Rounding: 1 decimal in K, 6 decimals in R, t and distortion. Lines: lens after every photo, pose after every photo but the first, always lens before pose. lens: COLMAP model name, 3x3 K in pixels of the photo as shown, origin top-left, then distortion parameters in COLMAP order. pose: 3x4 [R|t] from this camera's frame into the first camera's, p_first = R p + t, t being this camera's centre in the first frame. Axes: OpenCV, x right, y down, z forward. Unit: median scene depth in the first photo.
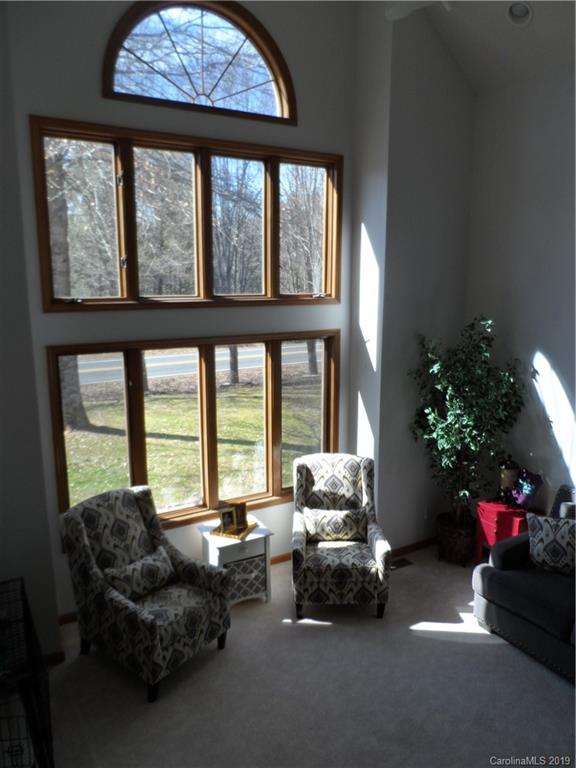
lens RADIAL K [[601.8, 0, 288.3], [0, 601.8, 386.0], [0, 0, 1]] dist [0.007966, 0.003432]
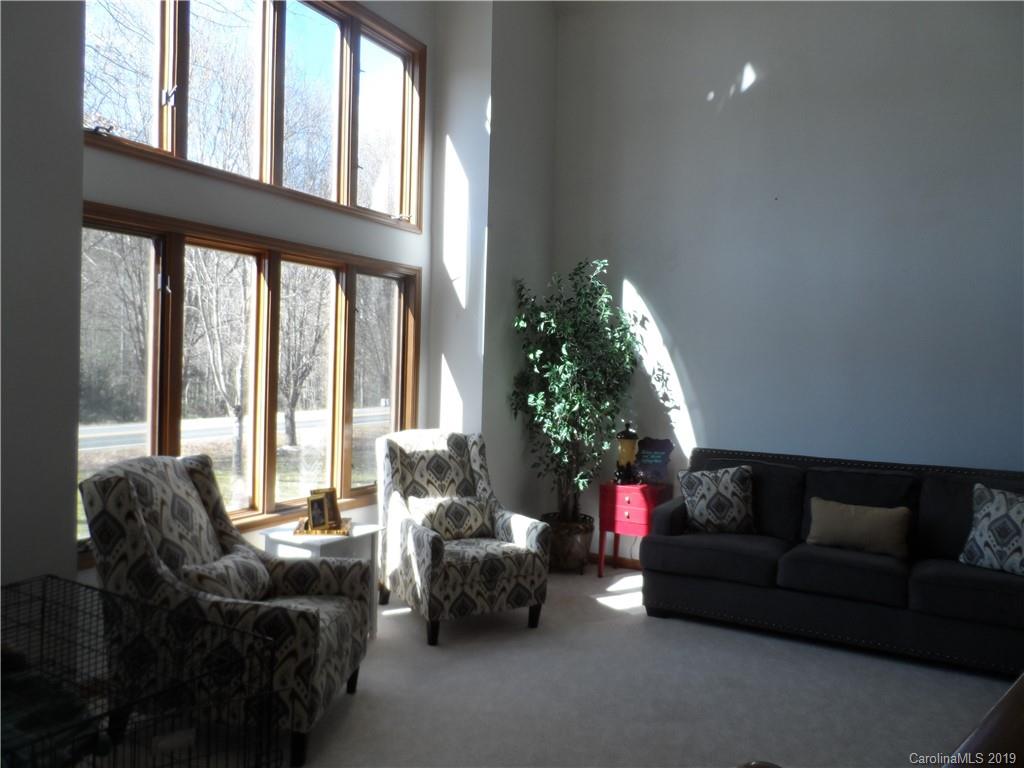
lens RADIAL K [[802.4, 0, 511.5], [0, 802.4, 380.5], [0, 0, 1]] dist [0.007966, 0.003432]
pose [[0.857427, 0.021130, 0.514172, -0.385782], [0.065184, 0.986649, -0.149247, 0.235821], [-0.510461, 0.161484, 0.844602, 0.144659]]
